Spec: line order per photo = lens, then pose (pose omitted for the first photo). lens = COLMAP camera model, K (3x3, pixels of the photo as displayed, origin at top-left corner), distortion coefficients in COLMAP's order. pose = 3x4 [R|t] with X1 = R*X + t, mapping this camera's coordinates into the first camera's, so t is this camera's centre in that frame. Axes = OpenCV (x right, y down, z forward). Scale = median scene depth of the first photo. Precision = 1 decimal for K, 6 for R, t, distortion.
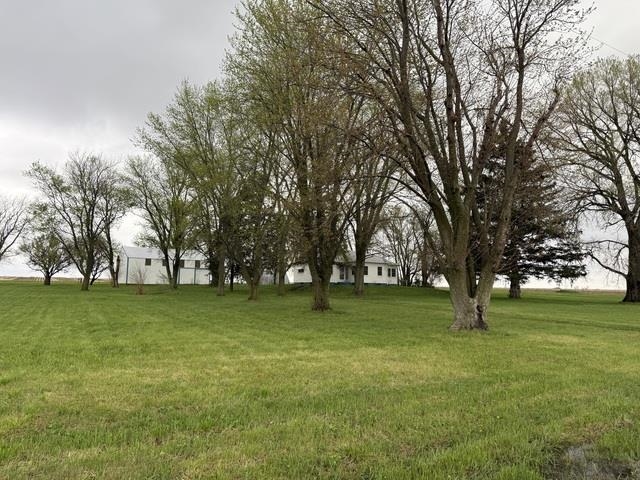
lens RADIAL K [[448.4, 0, 319.0], [0, 448.4, 243.2], [0, 0, 1]] dist [0.008399, -0.001006]
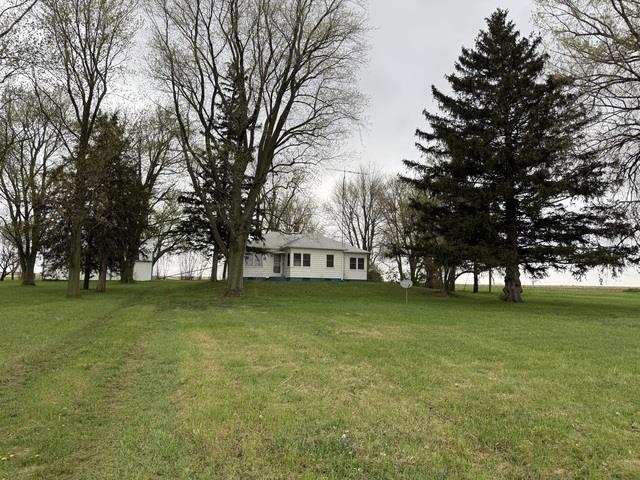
lens RADIAL K [[448.4, 0, 318.9], [0, 448.4, 243.4], [0, 0, 1]] dist [0.008399, -0.001006]
pose [[0.987121, -0.014914, -0.159276, 0.577191], [0.015934, 0.999860, 0.005127, 0.077969], [0.159177, -0.007599, 0.987221, 0.768940]]
